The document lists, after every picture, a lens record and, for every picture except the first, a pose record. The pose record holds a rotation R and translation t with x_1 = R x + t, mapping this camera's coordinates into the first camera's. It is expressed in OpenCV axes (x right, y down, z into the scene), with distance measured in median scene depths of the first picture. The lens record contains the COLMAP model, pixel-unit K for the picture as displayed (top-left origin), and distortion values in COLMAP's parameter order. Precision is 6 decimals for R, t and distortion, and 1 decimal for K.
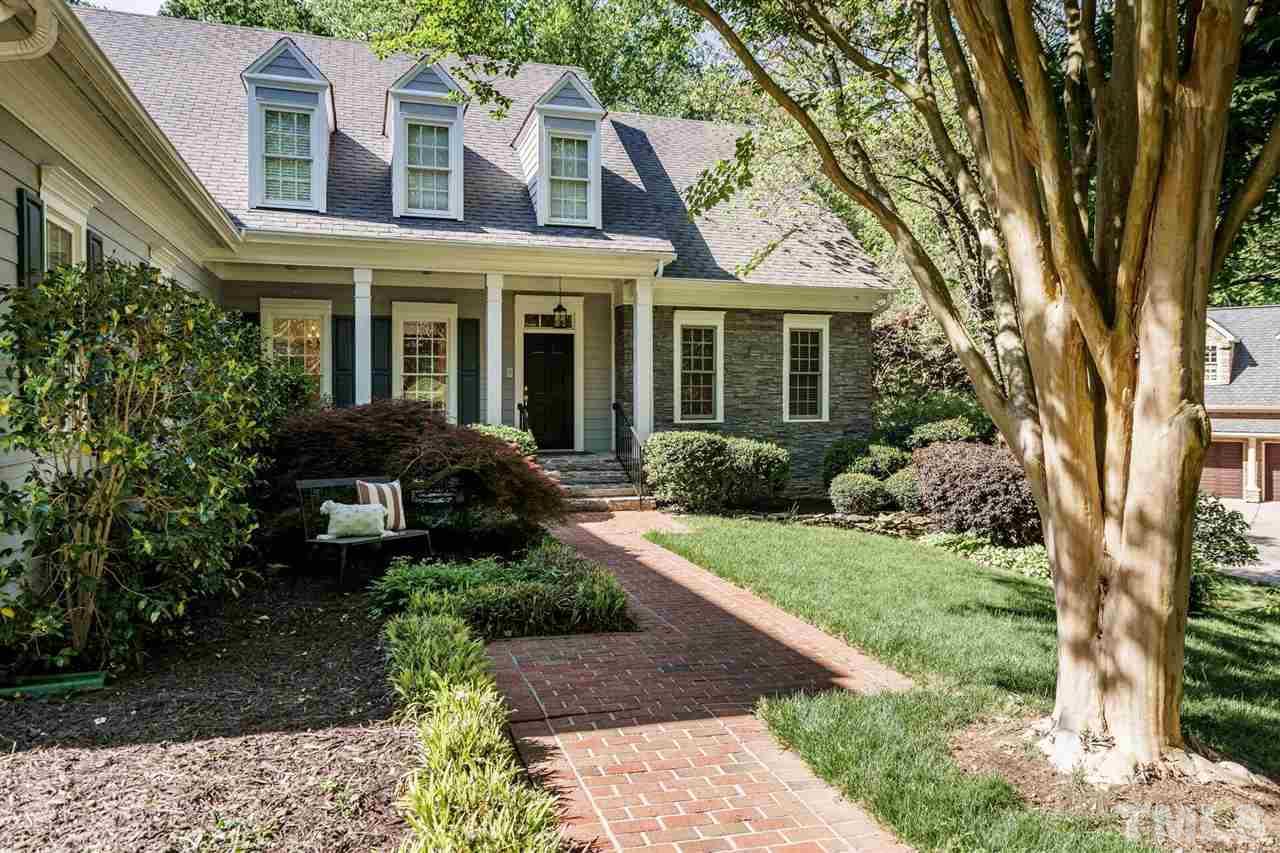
lens RADIAL K [[870.8, 0, 642.5], [0, 870.8, 398.2], [0, 0, 1]] dist [0.003205, 0.000098]
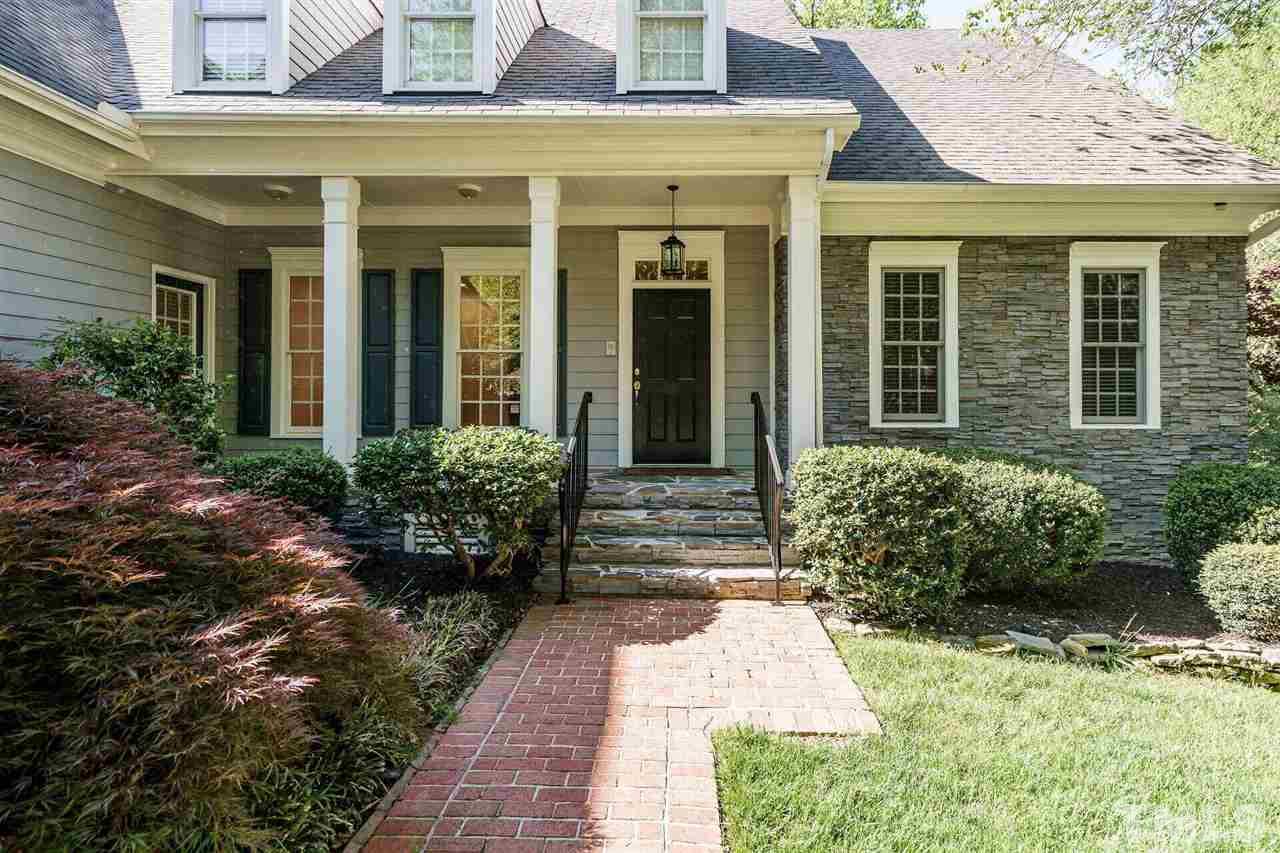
lens RADIAL K [[661.8, 0, 662.7], [0, 661.8, 382.3], [0, 0, 1]] dist [-0.000595, 0.000254]
pose [[0.944514, -0.002261, -0.328464, 0.057138], [-0.005488, 0.999728, -0.022662, 0.009286], [0.328426, 0.023207, 0.944245, 0.569031]]
